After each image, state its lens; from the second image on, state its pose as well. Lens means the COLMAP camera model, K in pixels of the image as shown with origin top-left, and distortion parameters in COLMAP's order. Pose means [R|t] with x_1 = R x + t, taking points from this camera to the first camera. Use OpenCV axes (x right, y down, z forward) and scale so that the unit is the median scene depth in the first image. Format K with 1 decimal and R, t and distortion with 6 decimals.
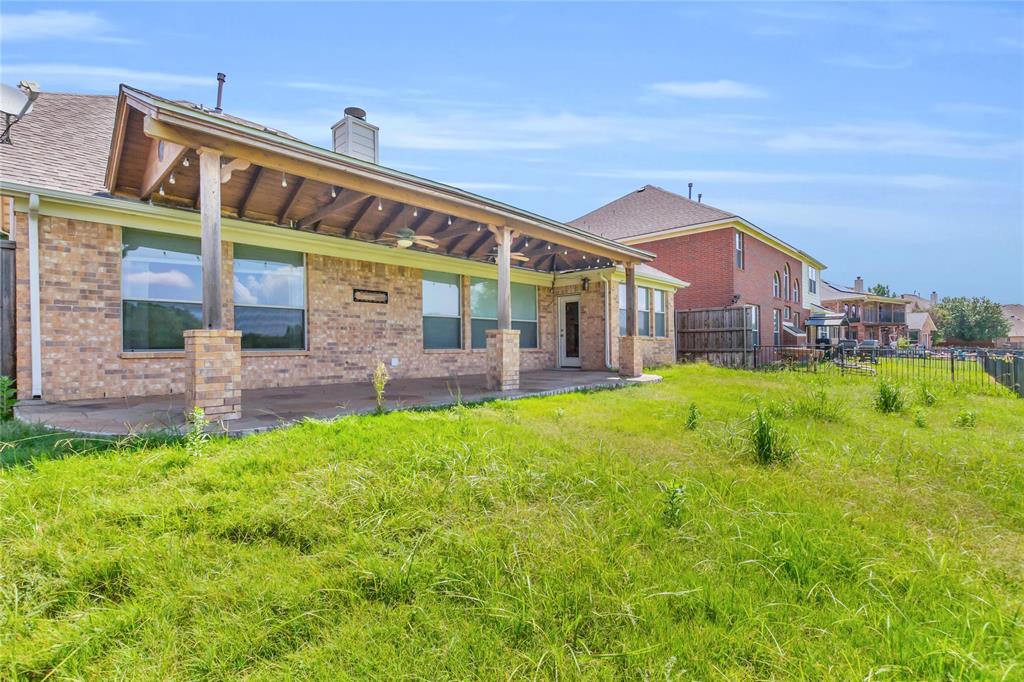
lens RADIAL K [[471.1, 0, 511.5], [0, 471.1, 346.3], [0, 0, 1]] dist [0.002465, -0.001072]
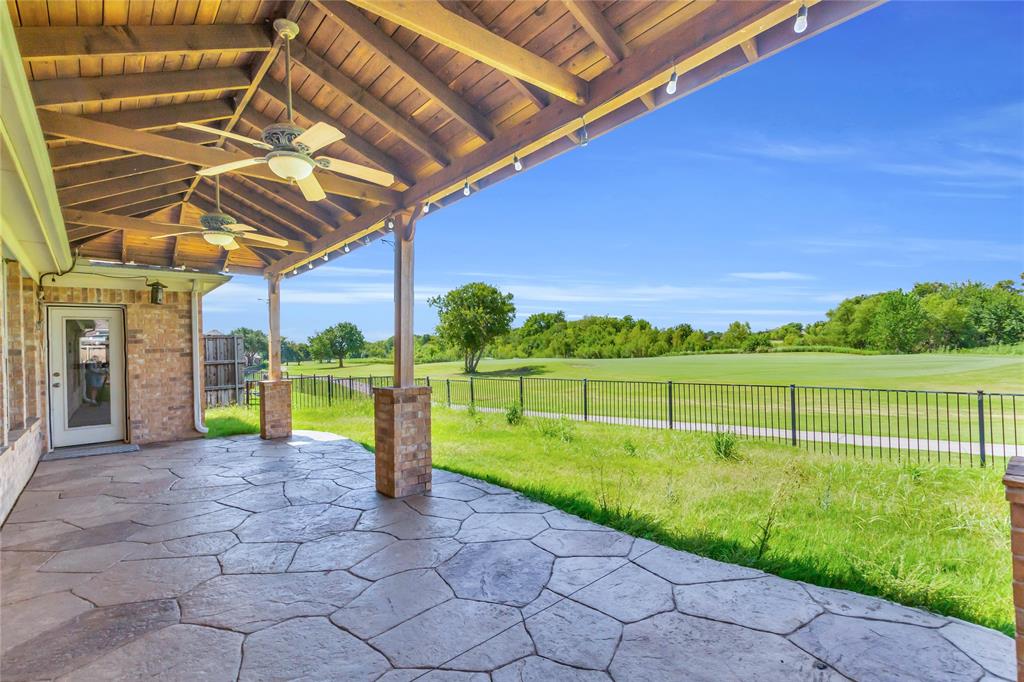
lens RADIAL K [[471.1, 0, 511.5], [0, 471.1, 346.3], [0, 0, 1]] dist [0.002465, -0.001072]
pose [[0.101939, 0.012890, 0.994707, -0.348065], [0.029034, 0.999452, -0.015927, -0.042890], [-0.994367, 0.030504, 0.101508, 0.482505]]
